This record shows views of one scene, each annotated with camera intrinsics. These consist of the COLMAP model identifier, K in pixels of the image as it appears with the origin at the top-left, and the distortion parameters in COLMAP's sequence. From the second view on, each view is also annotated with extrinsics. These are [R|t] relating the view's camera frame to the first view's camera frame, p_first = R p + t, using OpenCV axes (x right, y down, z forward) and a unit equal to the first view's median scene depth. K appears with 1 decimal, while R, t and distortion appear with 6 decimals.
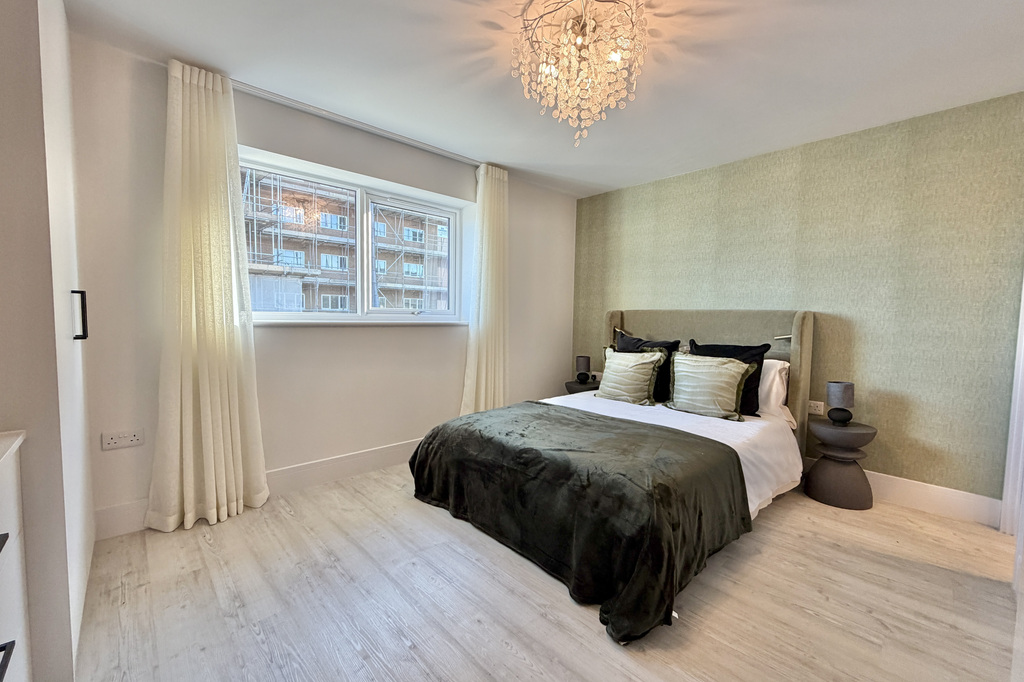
lens RADIAL K [[412.5, 0, 509.8], [0, 412.5, 340.0], [0, 0, 1]] dist [-0.000189, 0.000062]
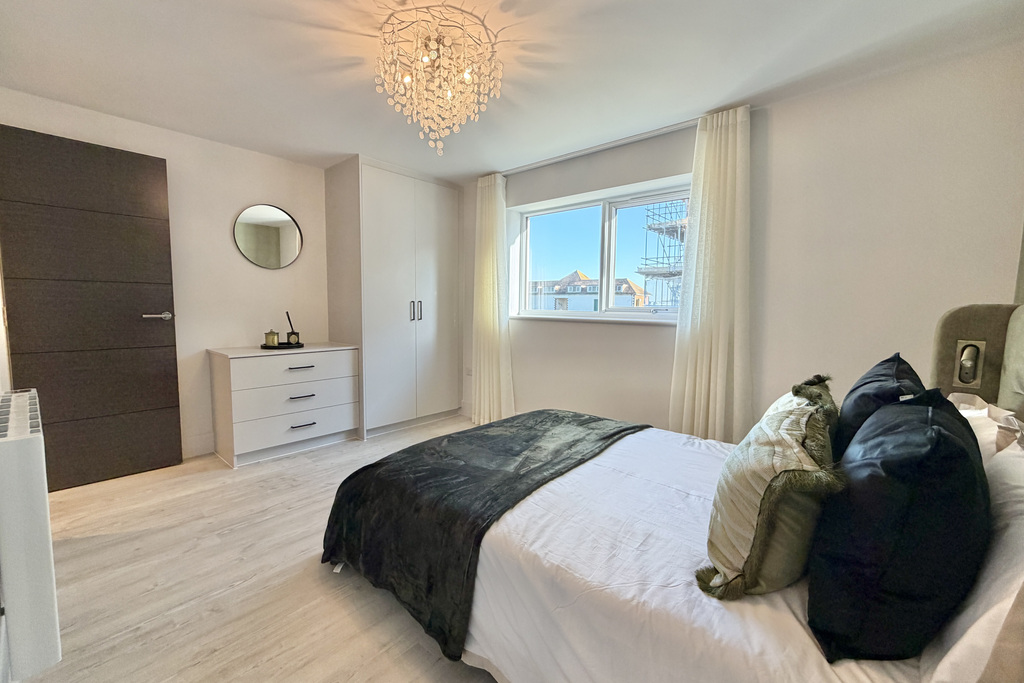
lens RADIAL K [[412.5, 0, 509.8], [0, 412.5, 340.5], [0, 0, 1]] dist [-0.000189, 0.000062]
pose [[0.108753, 0.072086, -0.991452, 0.873819], [-0.071200, 0.995371, 0.064561, -0.047845], [0.991516, 0.063570, 0.113382, 0.736073]]
